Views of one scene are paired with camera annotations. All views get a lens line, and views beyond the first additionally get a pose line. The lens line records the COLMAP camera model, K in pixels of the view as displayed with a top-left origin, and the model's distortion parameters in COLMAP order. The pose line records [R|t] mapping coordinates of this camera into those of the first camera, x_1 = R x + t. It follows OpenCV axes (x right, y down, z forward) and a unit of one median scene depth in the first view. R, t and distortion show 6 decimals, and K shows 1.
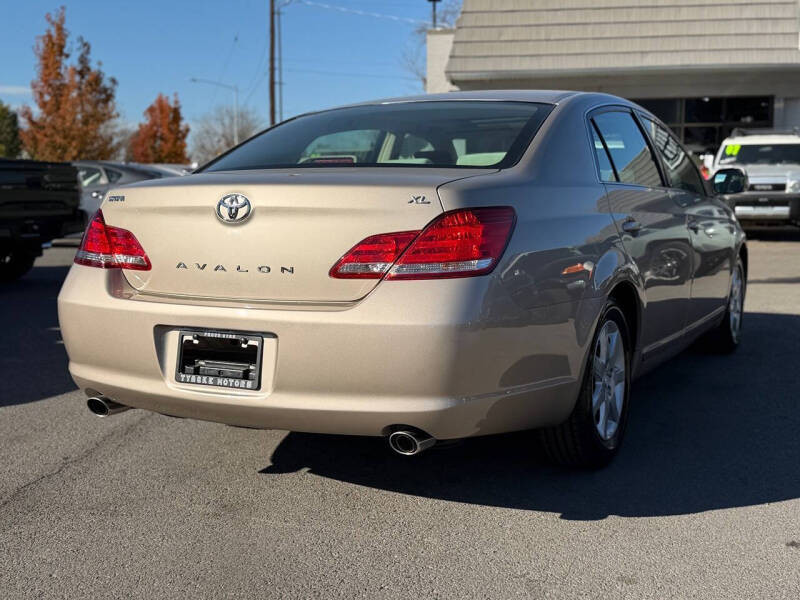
lens RADIAL K [[961.0, 0, 400.0], [0, 961.0, 300.0], [0, 0, 1]] dist [0.208948, -0.497784]
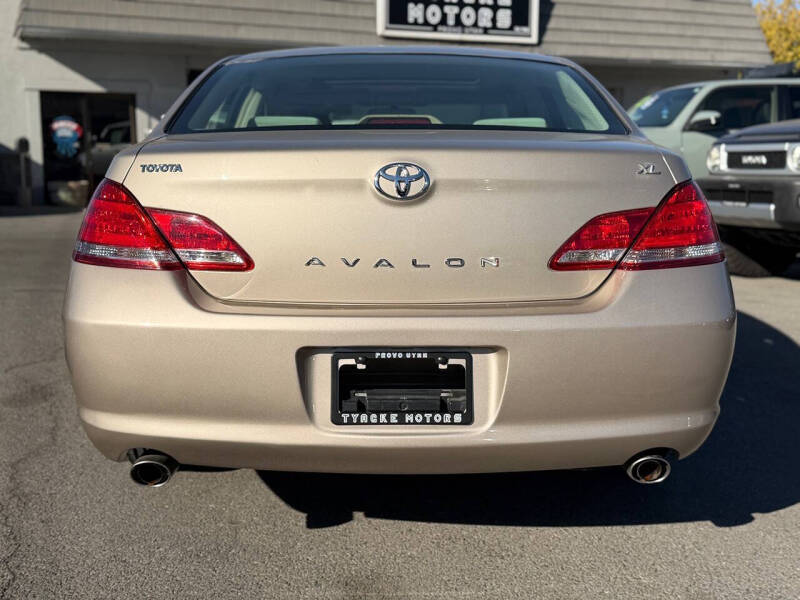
lens RADIAL K [[961.0, 0, 400.0], [0, 961.0, 300.0], [0, 0, 1]] dist [0.208948, -0.497784]
pose [[0.879318, -0.057452, 0.472757, -0.478518], [0.045699, 0.998295, 0.036319, -0.028872], [-0.474037, -0.010331, 0.880444, 0.323393]]
